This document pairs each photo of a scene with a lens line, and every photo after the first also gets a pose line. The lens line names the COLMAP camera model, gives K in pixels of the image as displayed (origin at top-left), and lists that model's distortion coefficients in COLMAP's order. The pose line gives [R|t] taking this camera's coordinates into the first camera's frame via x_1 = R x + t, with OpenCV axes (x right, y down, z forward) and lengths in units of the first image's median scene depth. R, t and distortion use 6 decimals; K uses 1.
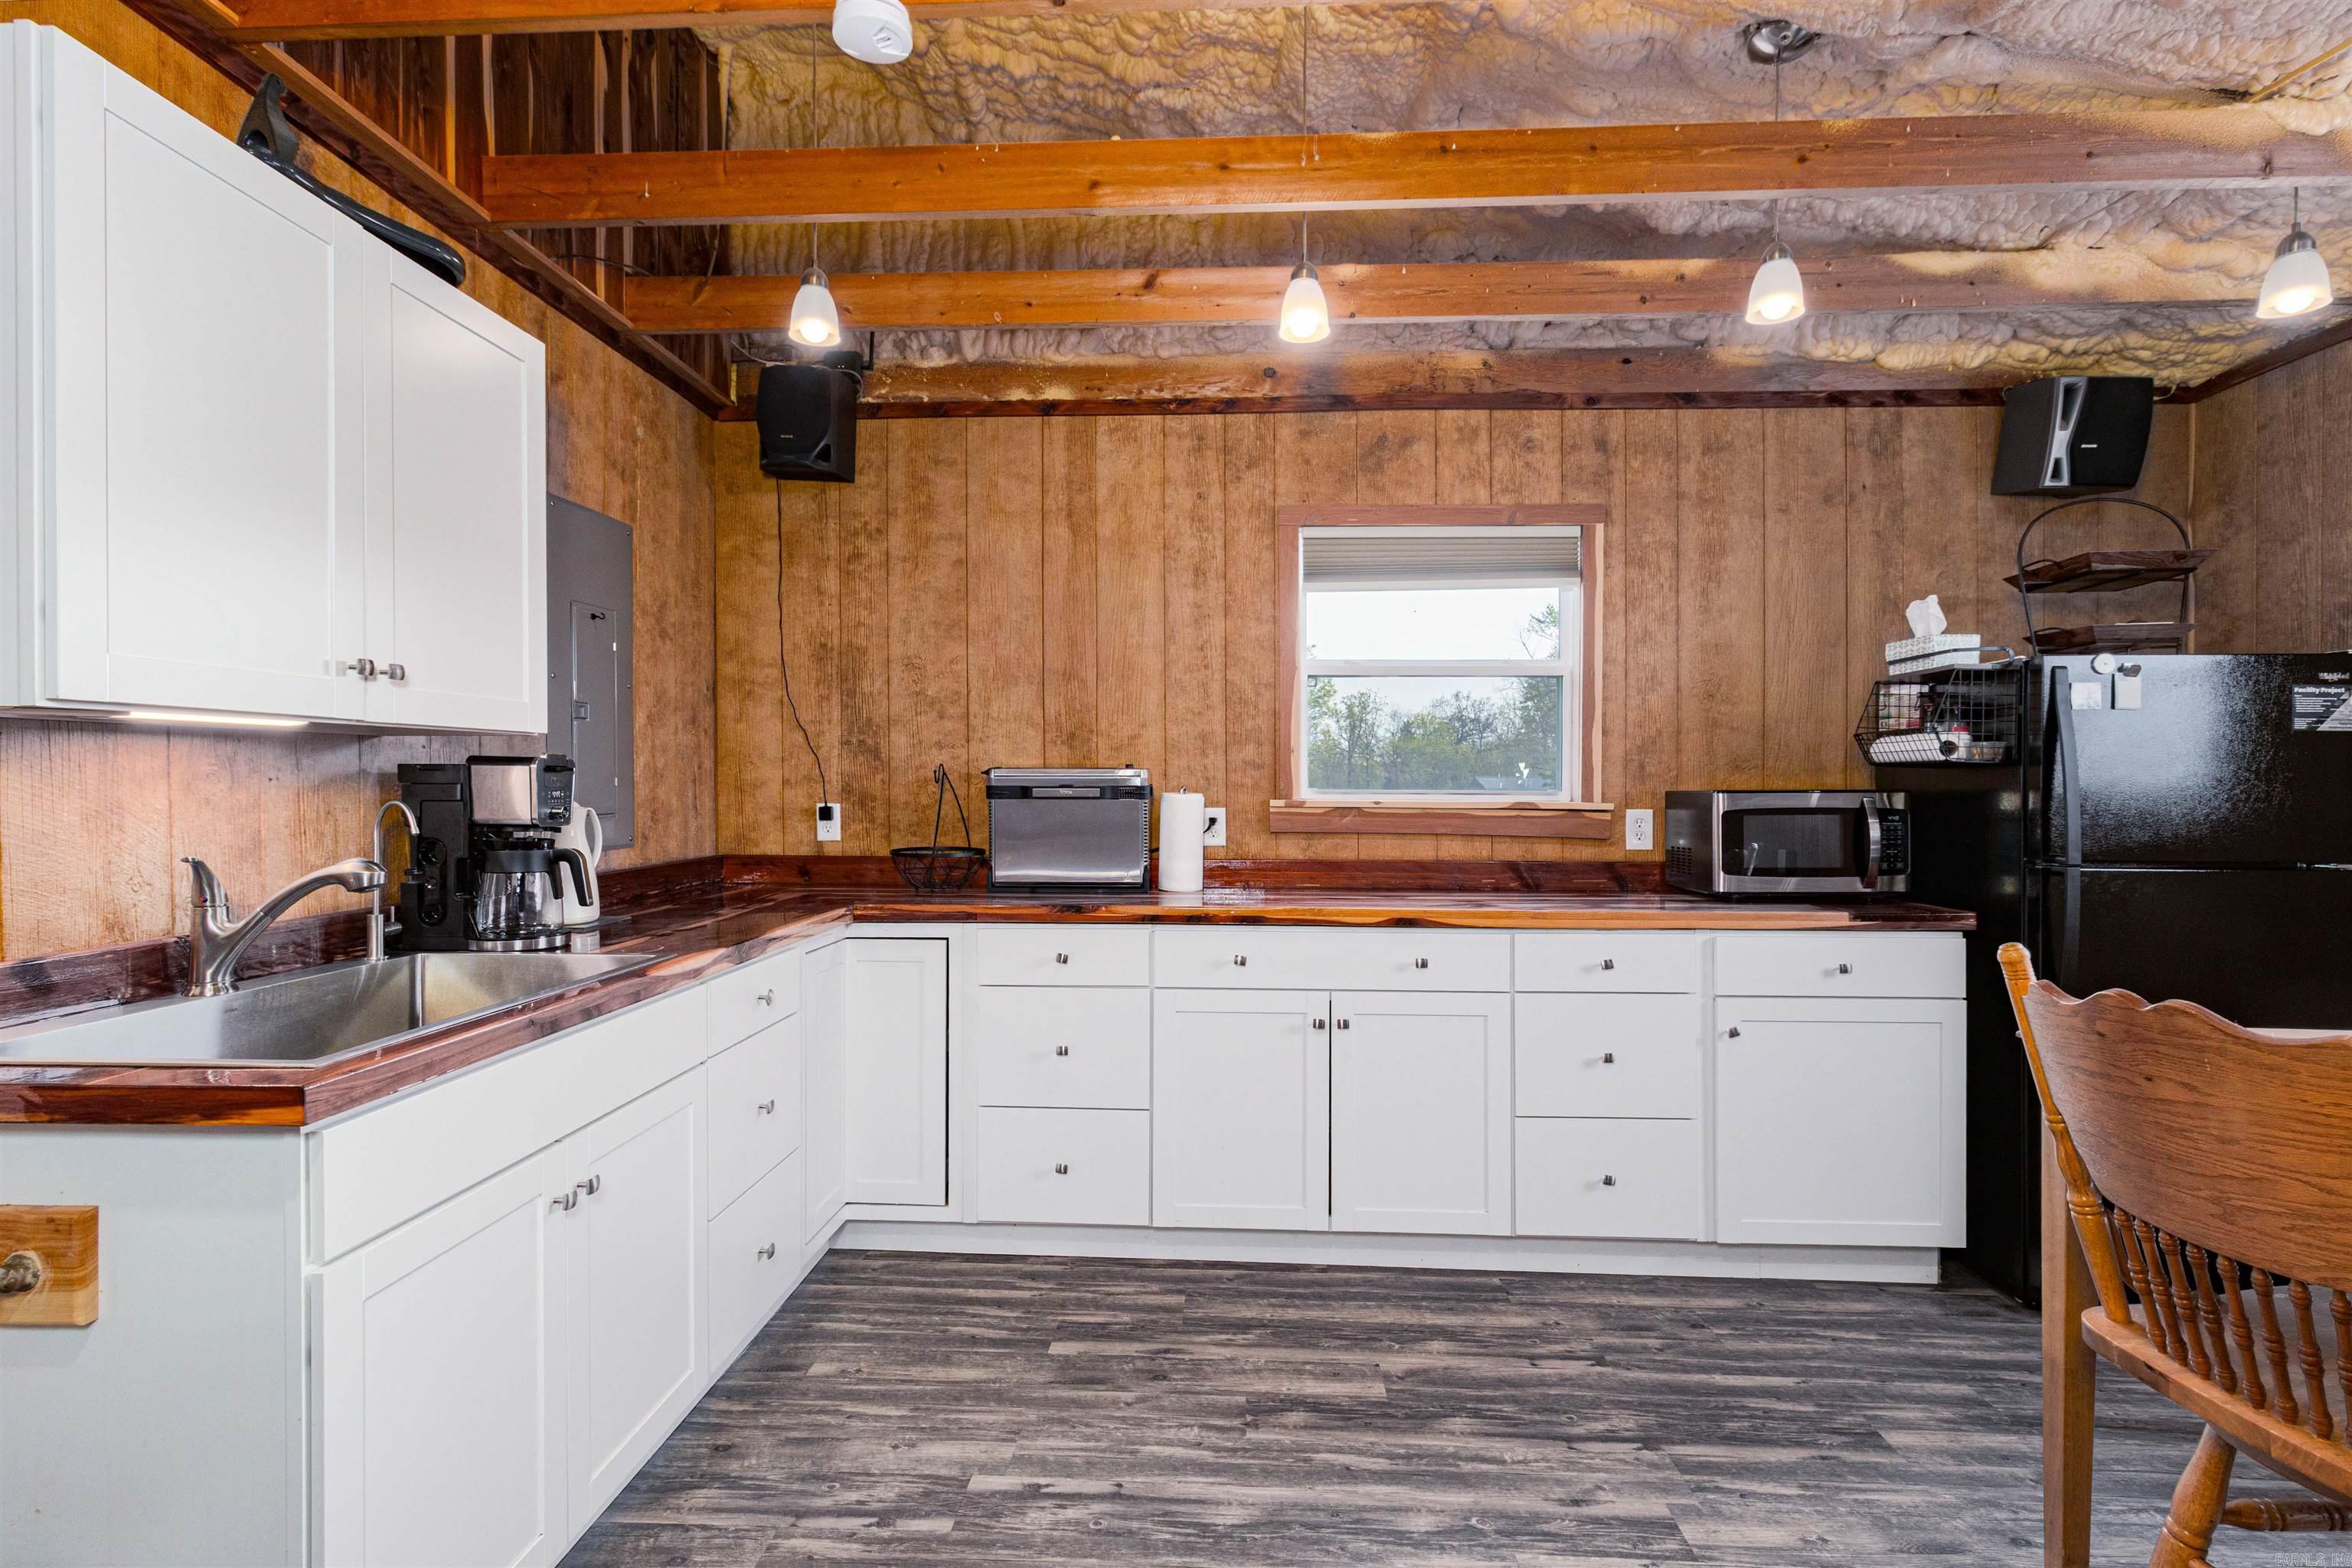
lens RADIAL K [[1108.4, 0, 1169.7], [0, 1108.4, 785.8], [0, 0, 1]] dist [-0.001857, 0.000213]
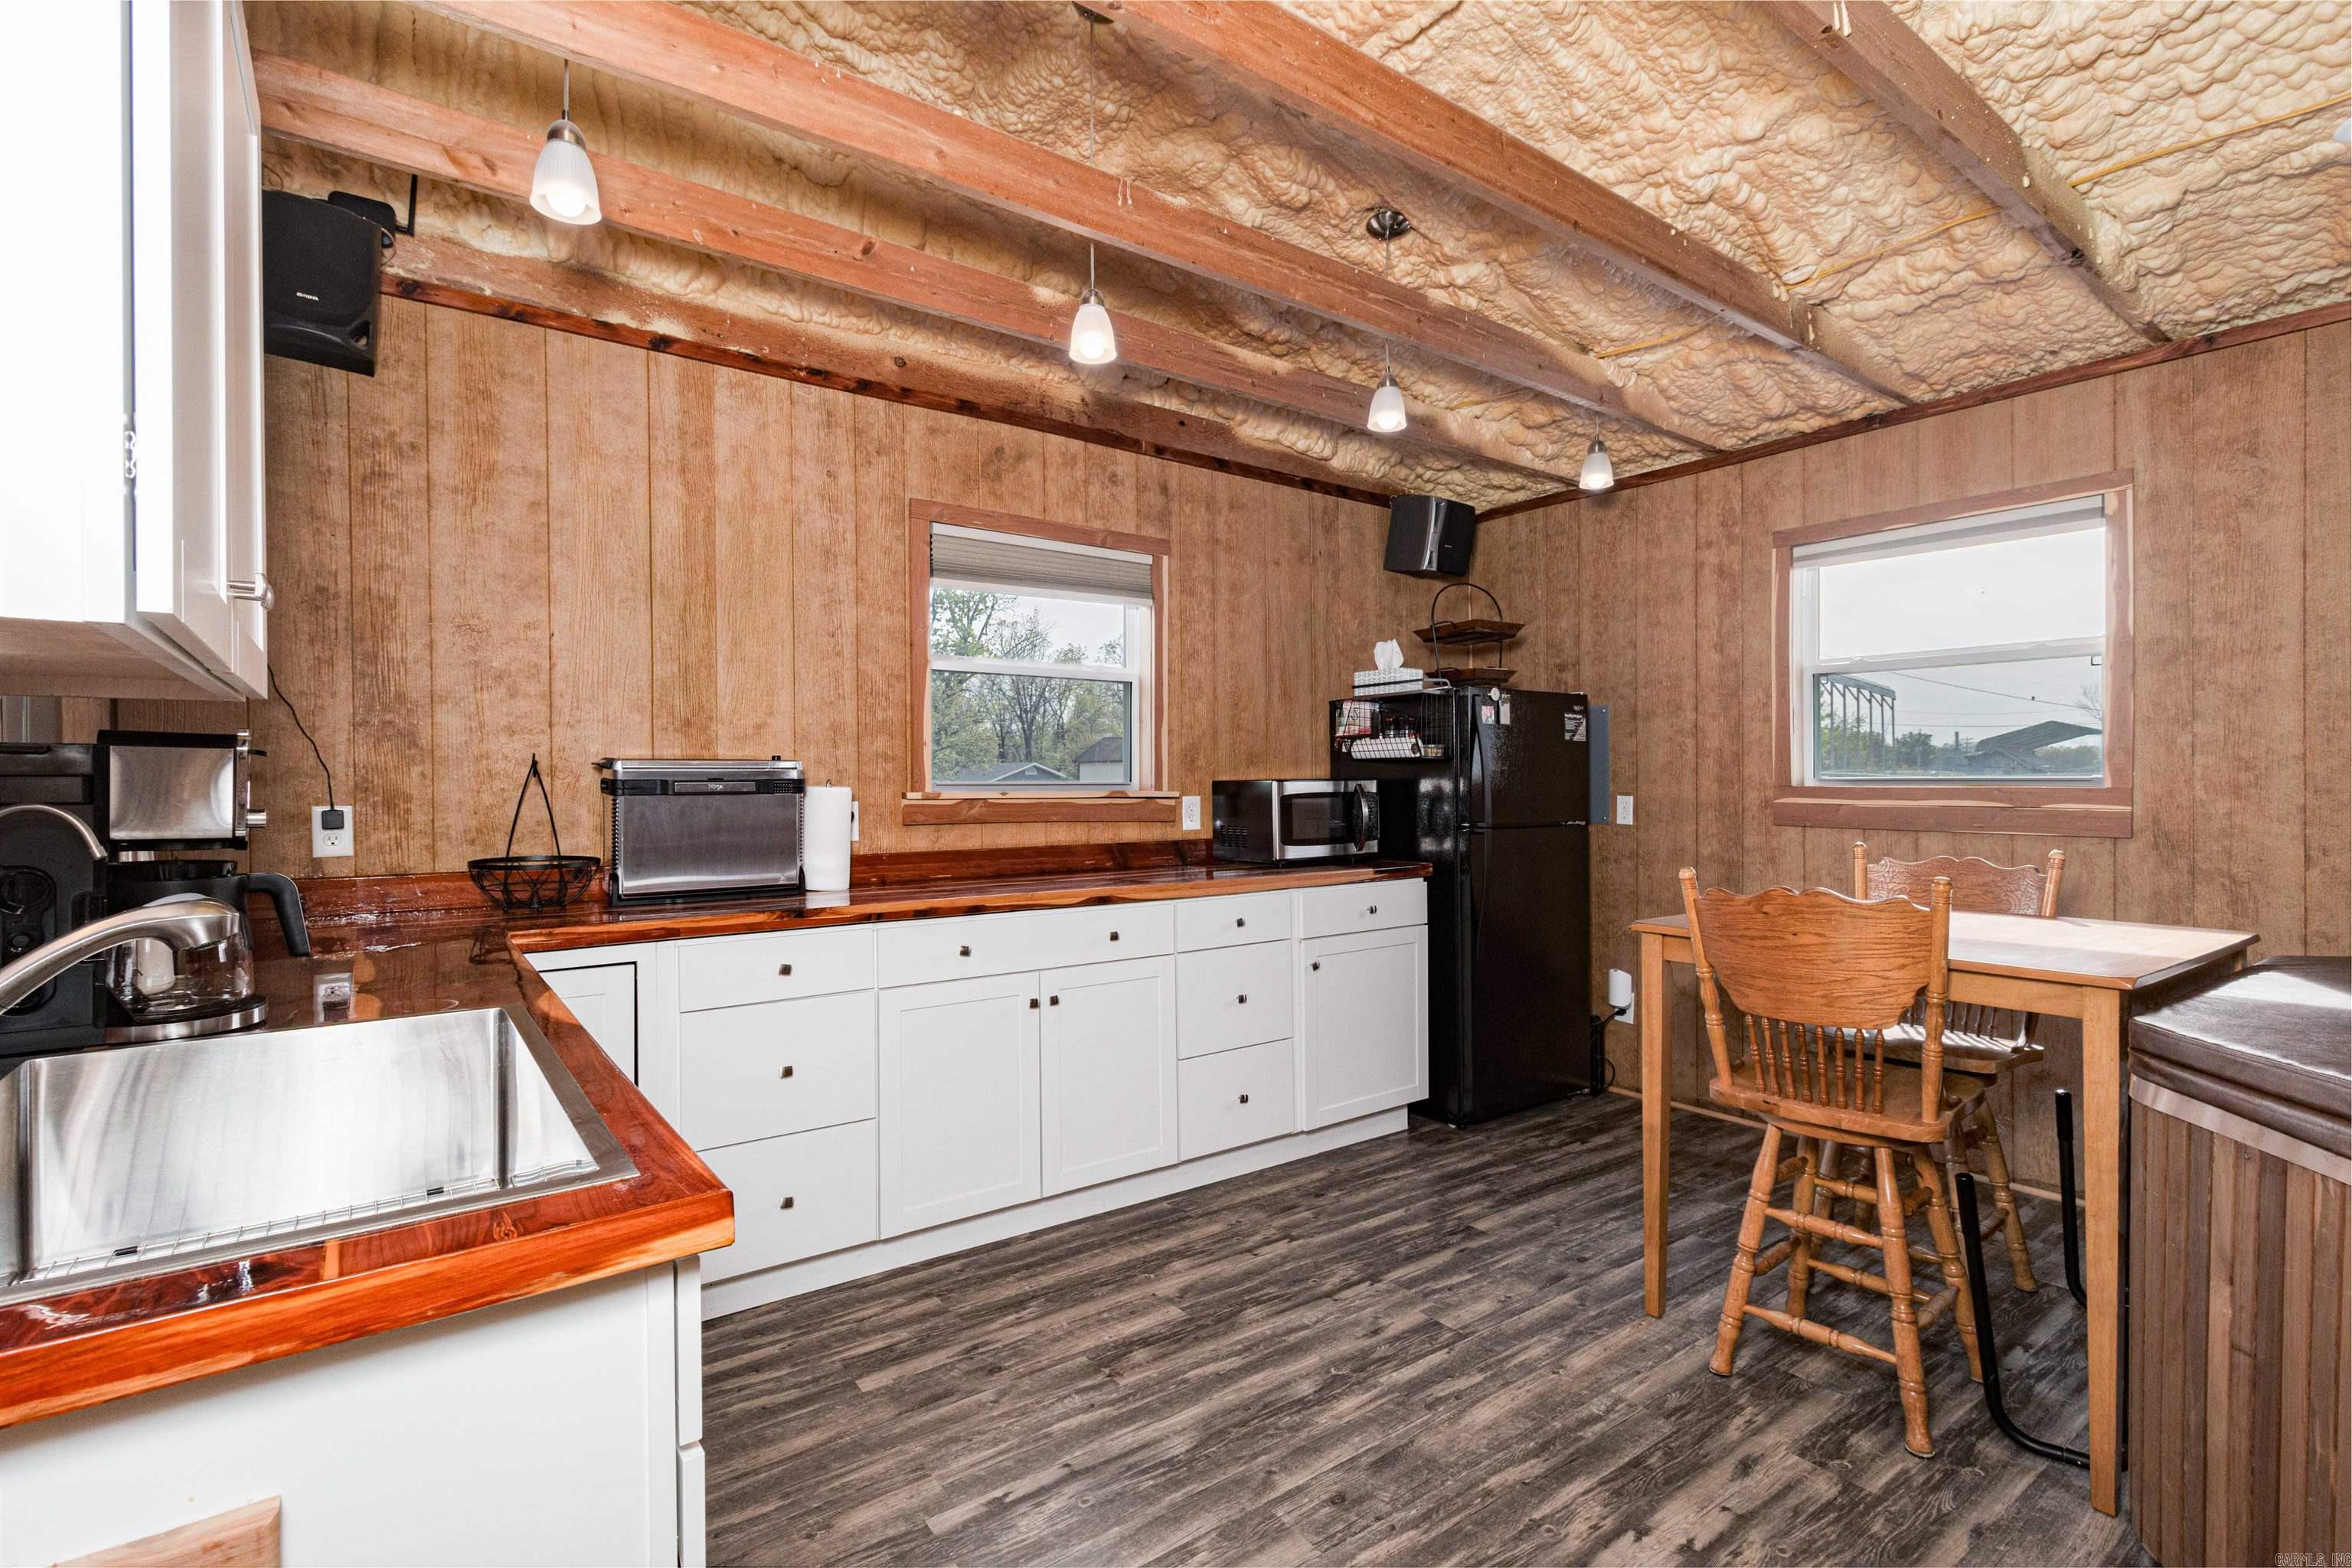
lens RADIAL K [[1097.7, 0, 1155.4], [0, 1097.7, 776.1], [0, 0, 1]] dist [-0.000973, 0.000227]
pose [[0.775111, -0.003834, 0.631813, -0.366781], [0.007212, 0.999970, -0.002780, 0.002338], [-0.631784, 0.006711, 0.775116, 0.098866]]
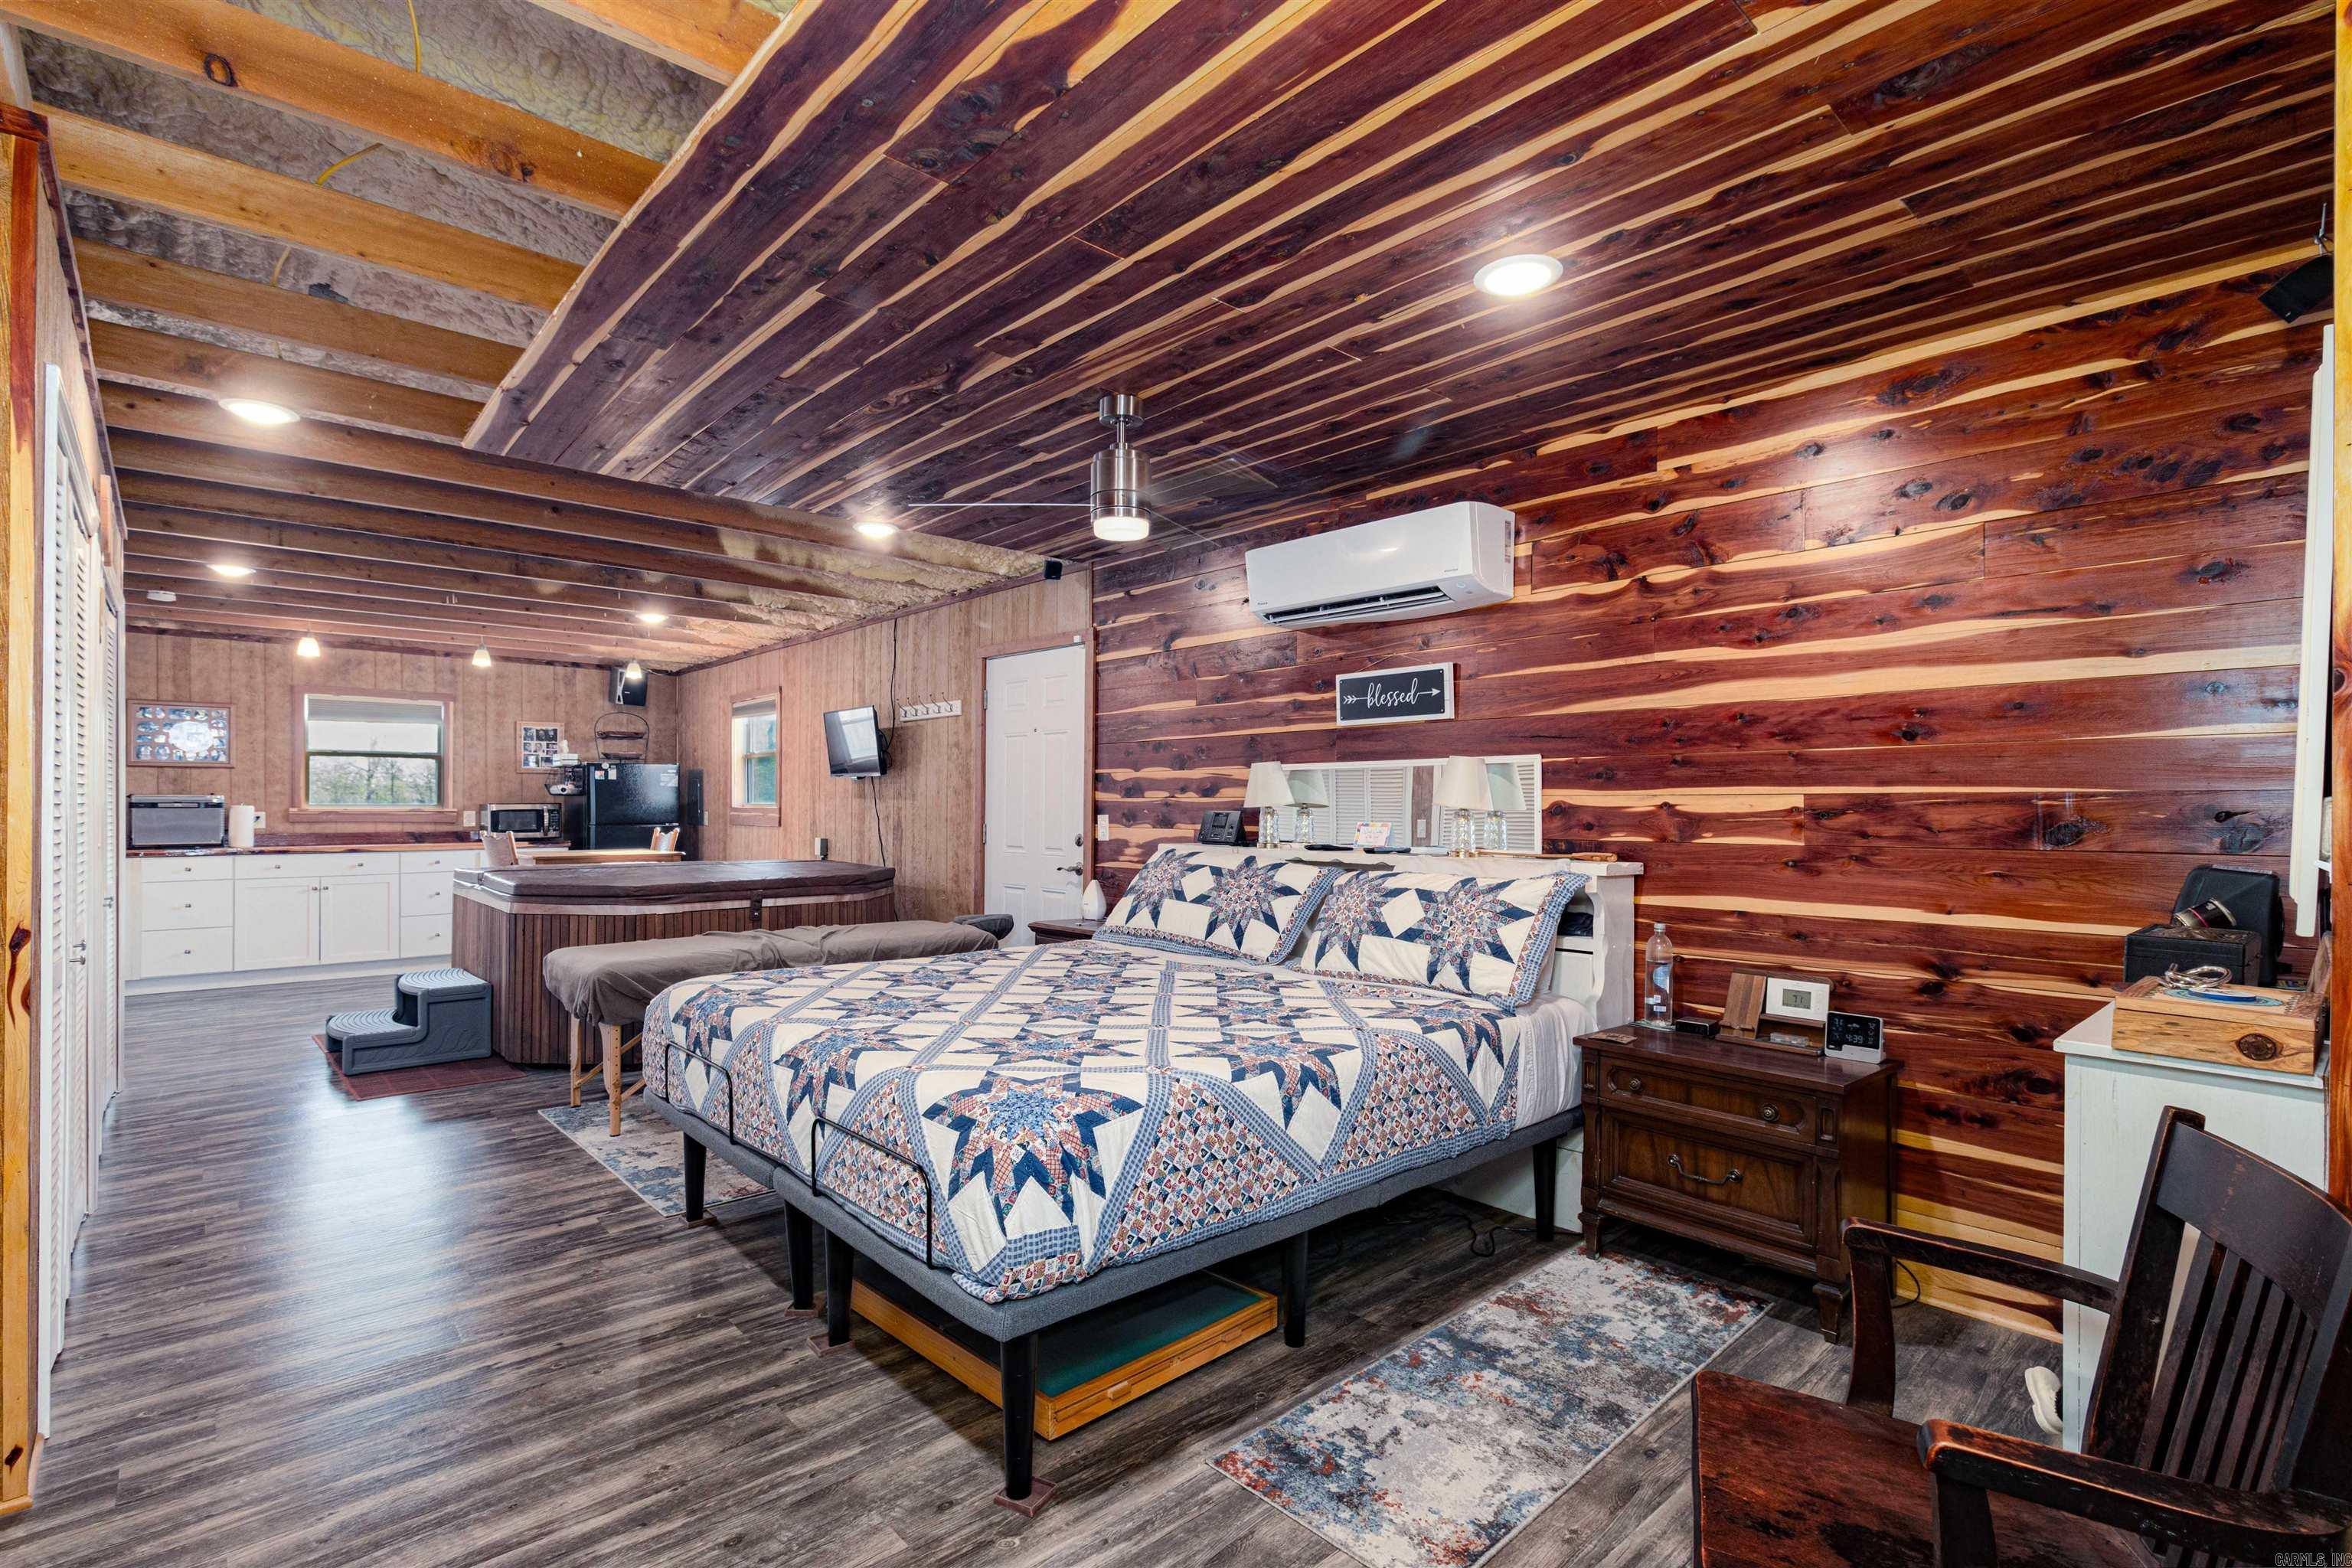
lens RADIAL K [[1097.9, 0, 1177.2], [0, 1097.9, 794.1], [0, 0, 1]] dist [-0.001398, -0.000035]
pose [[0.707078, 0.002104, 0.707132, -0.232974], [0.003657, 0.999971, -0.006632, 0.004863], [-0.707126, 0.007275, 0.707050, -2.059937]]
